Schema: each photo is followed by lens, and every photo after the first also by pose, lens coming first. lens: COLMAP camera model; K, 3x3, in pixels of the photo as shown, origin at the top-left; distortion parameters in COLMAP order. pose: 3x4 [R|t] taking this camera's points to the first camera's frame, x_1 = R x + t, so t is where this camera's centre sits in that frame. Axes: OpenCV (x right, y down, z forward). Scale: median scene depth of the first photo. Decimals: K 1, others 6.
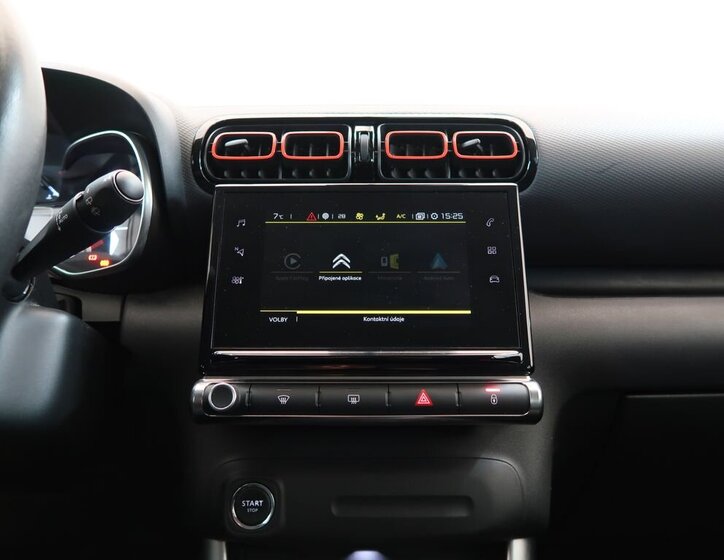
lens RADIAL K [[568.8, 0, 362.1], [0, 568.8, 277.6], [0, 0, 1]] dist [-0.012951, -0.011634]
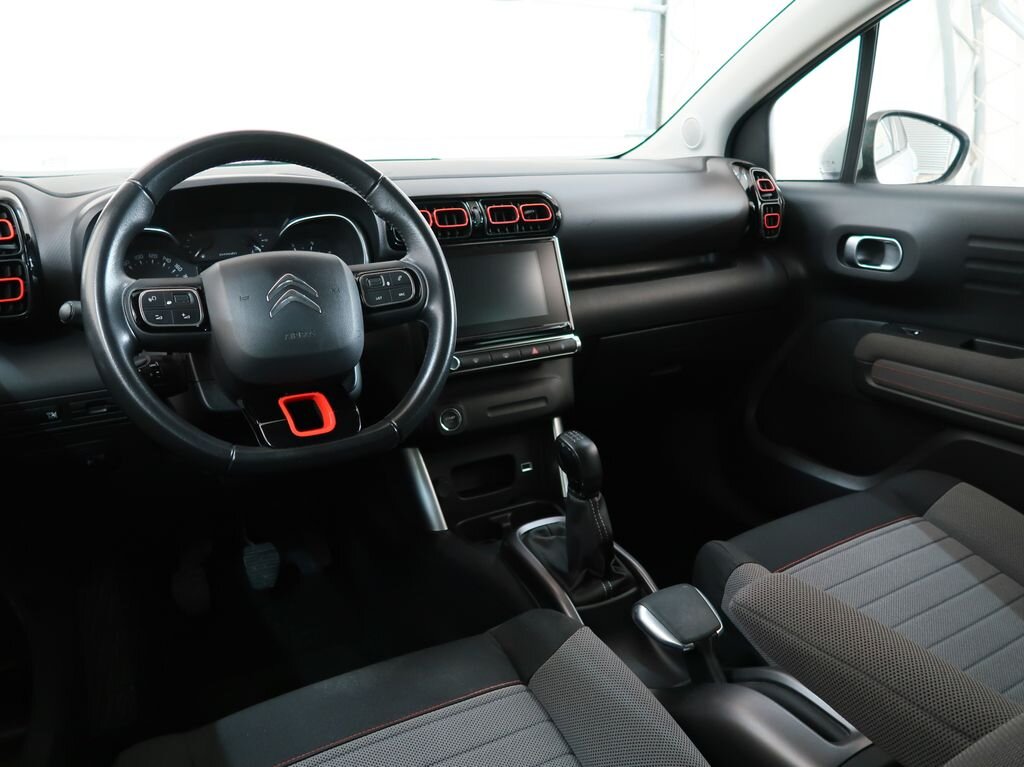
lens RADIAL K [[779.9, 0, 502.9], [0, 779.9, 384.4], [0, 0, 1]] dist [-0.017059, -0.004977]
pose [[0.864655, -0.155166, 0.477802, -1.225555], [0.043616, 0.970700, 0.236304, -0.311015], [-0.500468, -0.183482, 0.846089, -1.234501]]
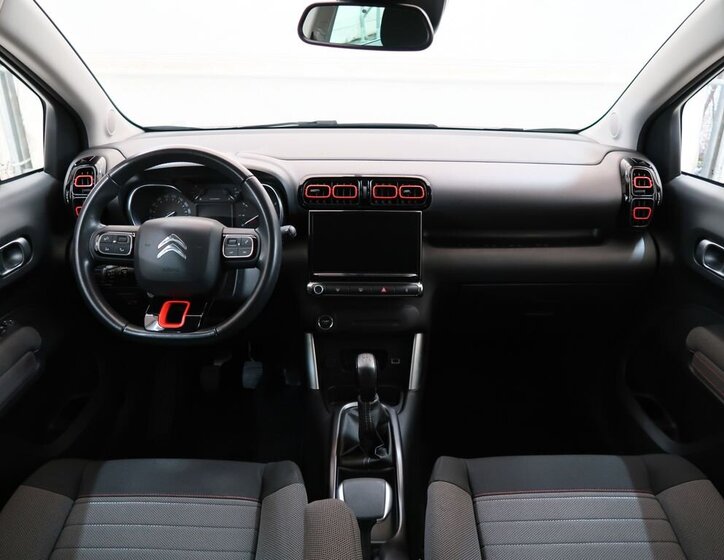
lens RADIAL K [[566.7, 0, 360.5], [0, 566.7, 282.2], [0, 0, 1]] dist [-0.012864, 0.006839]
pose [[0.999868, 0.004843, 0.015520, -0.056781], [-0.009506, 0.948587, 0.316373, -0.693405], [-0.013190, -0.316479, 0.948508, -1.647031]]
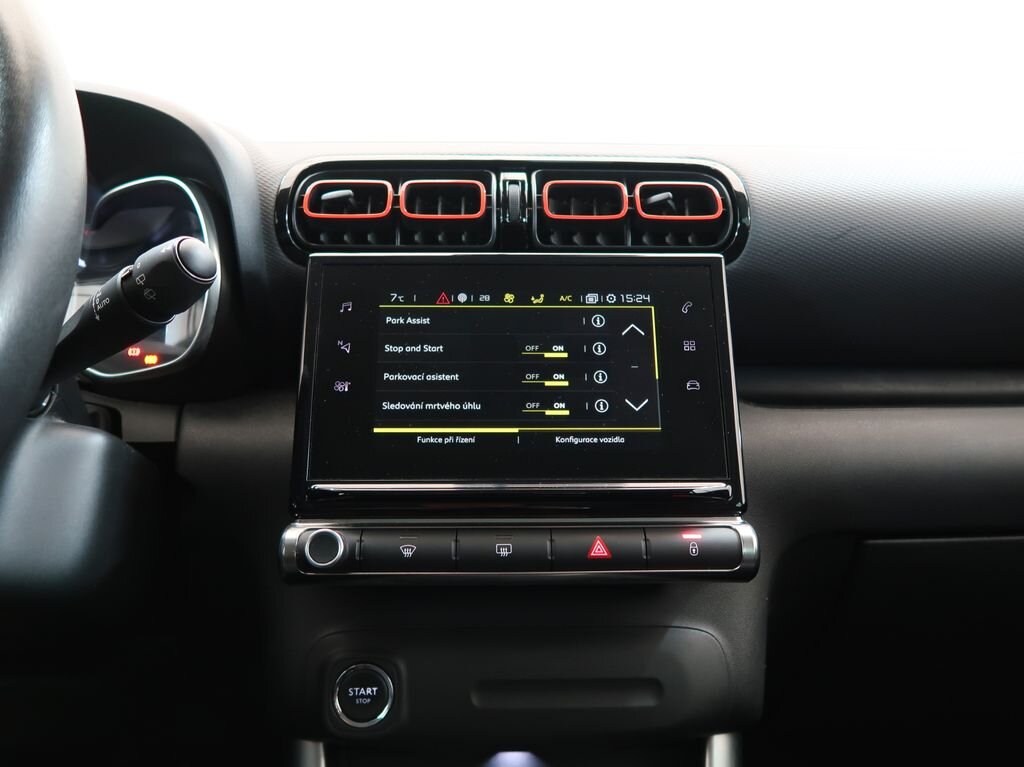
lens RADIAL K [[779.9, 0, 512.1], [0, 779.9, 380.3], [0, 0, 1]] dist [-0.017059, -0.004977]
pose [[0.999496, 0.000610, 0.031738, -0.031955], [-0.001078, 0.999891, 0.014734, -0.017196], [-0.031725, -0.014761, 0.999388, -0.001023]]
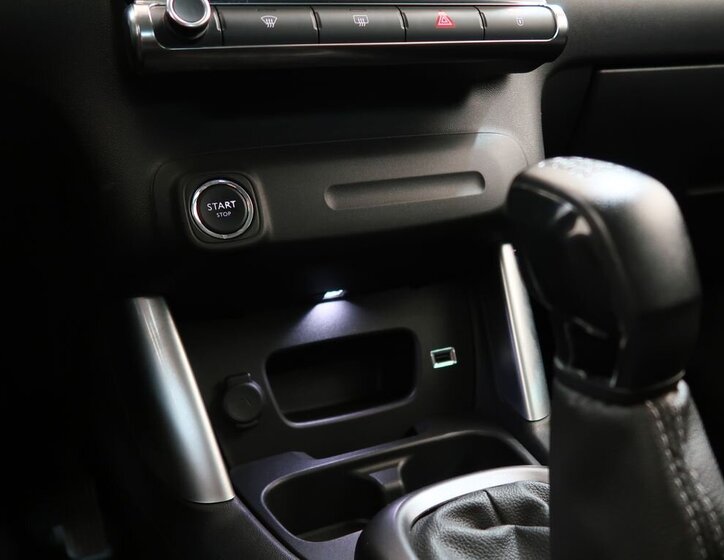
lens RADIAL K [[701.6, 0, 361.4], [0, 701.6, 337.2], [0, 0, 1]] dist [-0.033006, 0.000000]
pose [[0.917536, -0.169139, 0.359887, -0.363792], [0.094474, 0.971839, 0.215878, 0.370439], [-0.386266, -0.164076, 0.907677, 0.093791]]
